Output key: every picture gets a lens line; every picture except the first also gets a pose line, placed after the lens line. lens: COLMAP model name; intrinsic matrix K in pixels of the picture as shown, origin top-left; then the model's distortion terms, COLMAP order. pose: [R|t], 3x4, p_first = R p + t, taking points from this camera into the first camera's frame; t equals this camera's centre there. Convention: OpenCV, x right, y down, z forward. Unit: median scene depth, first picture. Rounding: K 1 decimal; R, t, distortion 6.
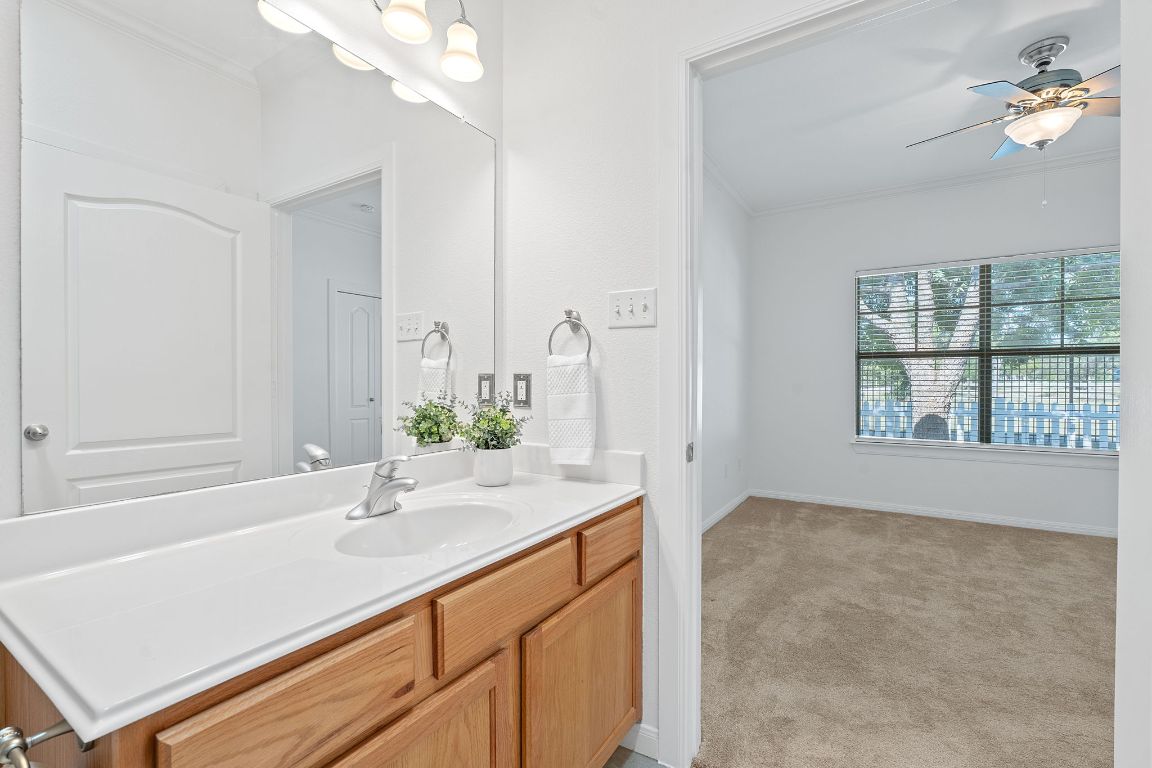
lens RADIAL K [[510.1, 0, 580.9], [0, 510.1, 386.9], [0, 0, 1]] dist [-0.011345, 0.000576]
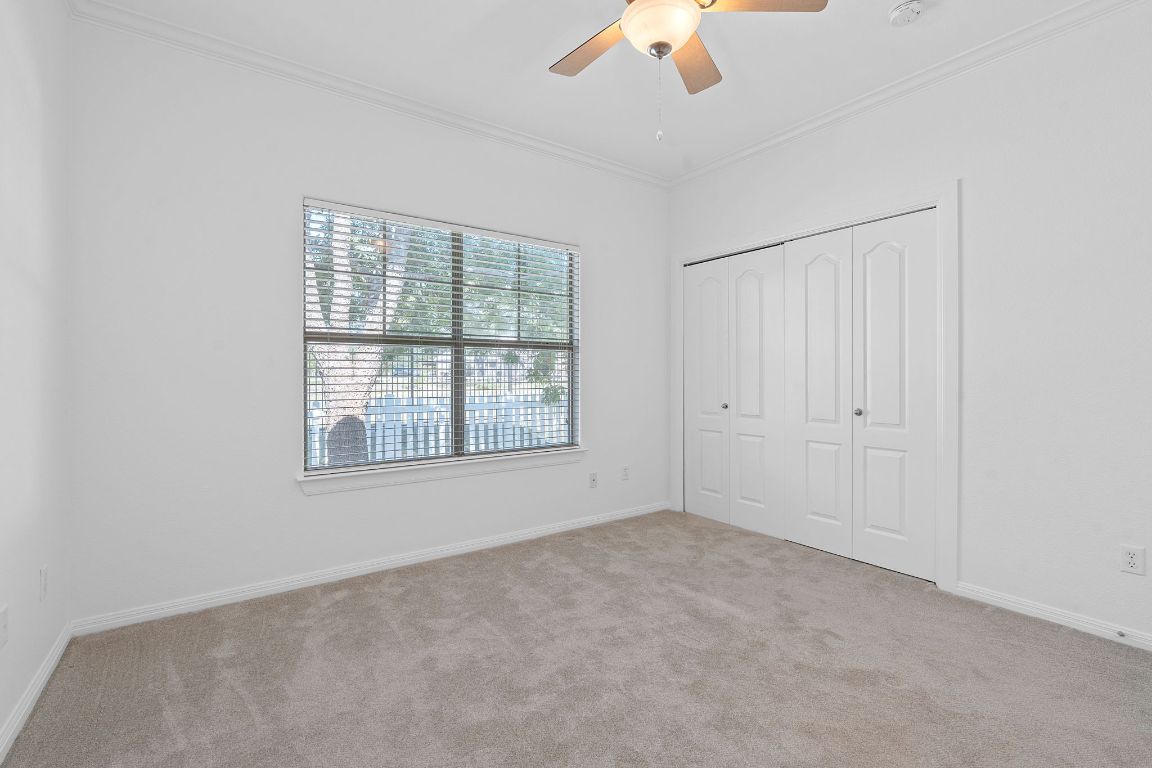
lens RADIAL K [[510.1, 0, 580.2], [0, 510.1, 380.4], [0, 0, 1]] dist [-0.011345, 0.000576]
pose [[0.380681, -0.012309, 0.924625, 0.124880], [0.011233, 0.999899, 0.008687, -0.011080], [-0.924638, 0.007080, 0.380781, 0.534909]]
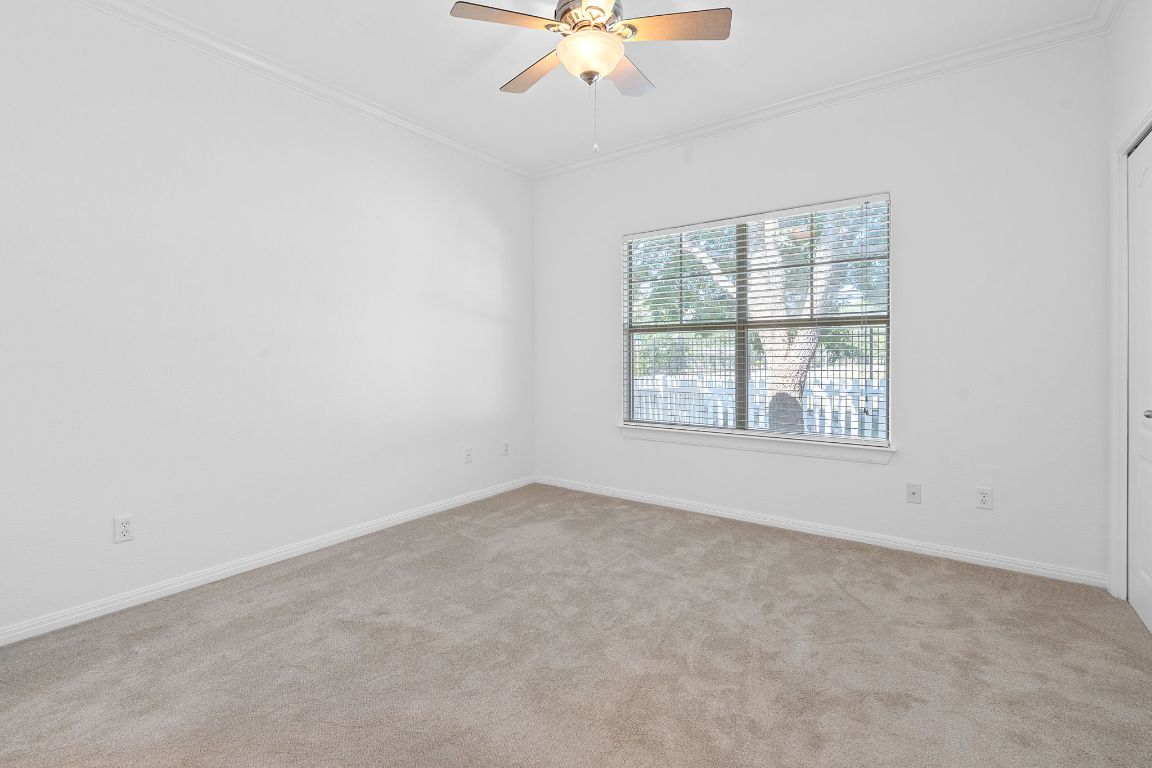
lens RADIAL K [[510.1, 0, 587.4], [0, 510.1, 367.6], [0, 0, 1]] dist [-0.011345, 0.000576]
pose [[0.997159, -0.002952, -0.075262, 0.627226], [0.003628, 0.999954, 0.008841, -0.002452], [0.075232, -0.009089, 0.997125, 0.106630]]
